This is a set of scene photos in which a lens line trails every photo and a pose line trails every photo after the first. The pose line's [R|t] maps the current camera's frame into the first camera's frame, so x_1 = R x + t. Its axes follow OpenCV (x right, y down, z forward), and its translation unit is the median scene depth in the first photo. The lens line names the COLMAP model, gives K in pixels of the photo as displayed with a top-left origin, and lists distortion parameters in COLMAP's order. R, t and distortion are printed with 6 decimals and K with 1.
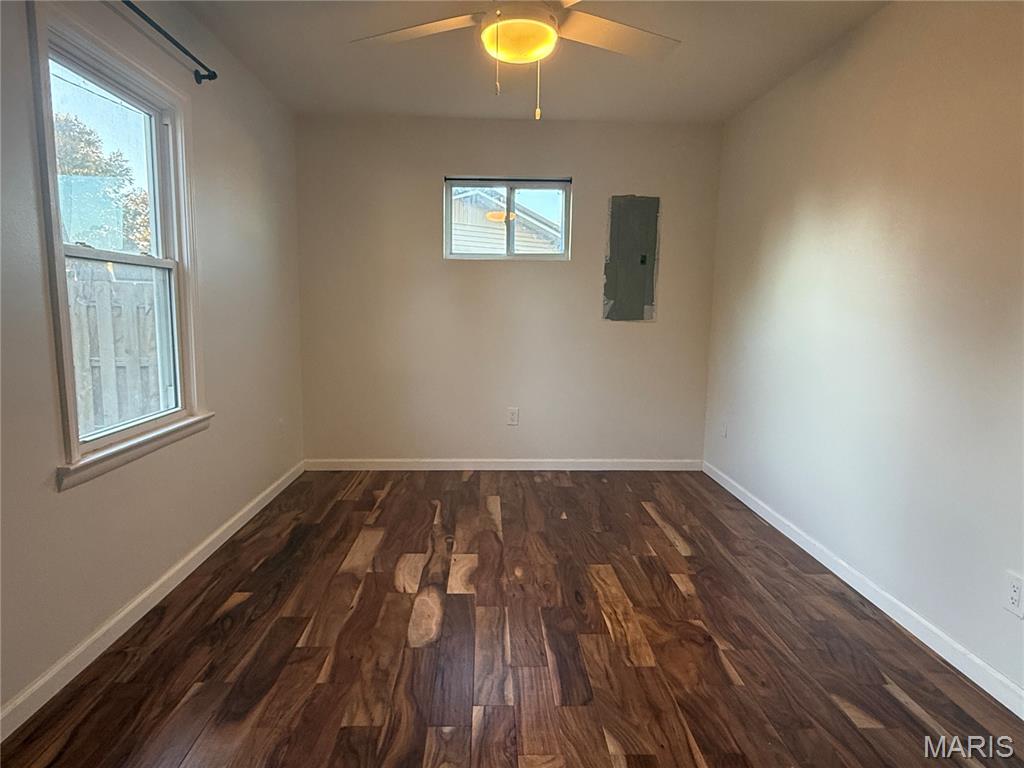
lens RADIAL K [[590.8, 0, 510.1], [0, 590.8, 384.1], [0, 0, 1]] dist [-0.000499, 0.001190]
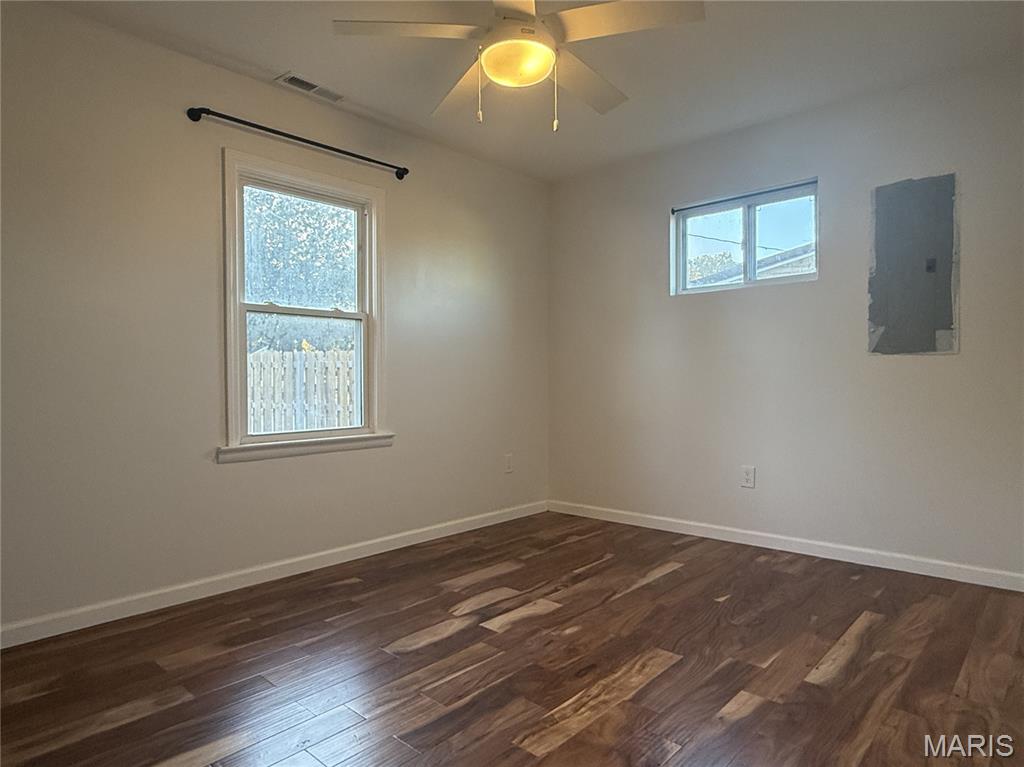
lens RADIAL K [[621.7, 0, 512.4], [0, 621.7, 382.7], [0, 0, 1]] dist [-0.005259, -0.000885]
pose [[0.718647, -0.012525, -0.695263, 0.510802], [-0.072399, 0.993056, -0.092723, 0.039992], [0.691596, 0.116971, 0.712750, 0.209913]]
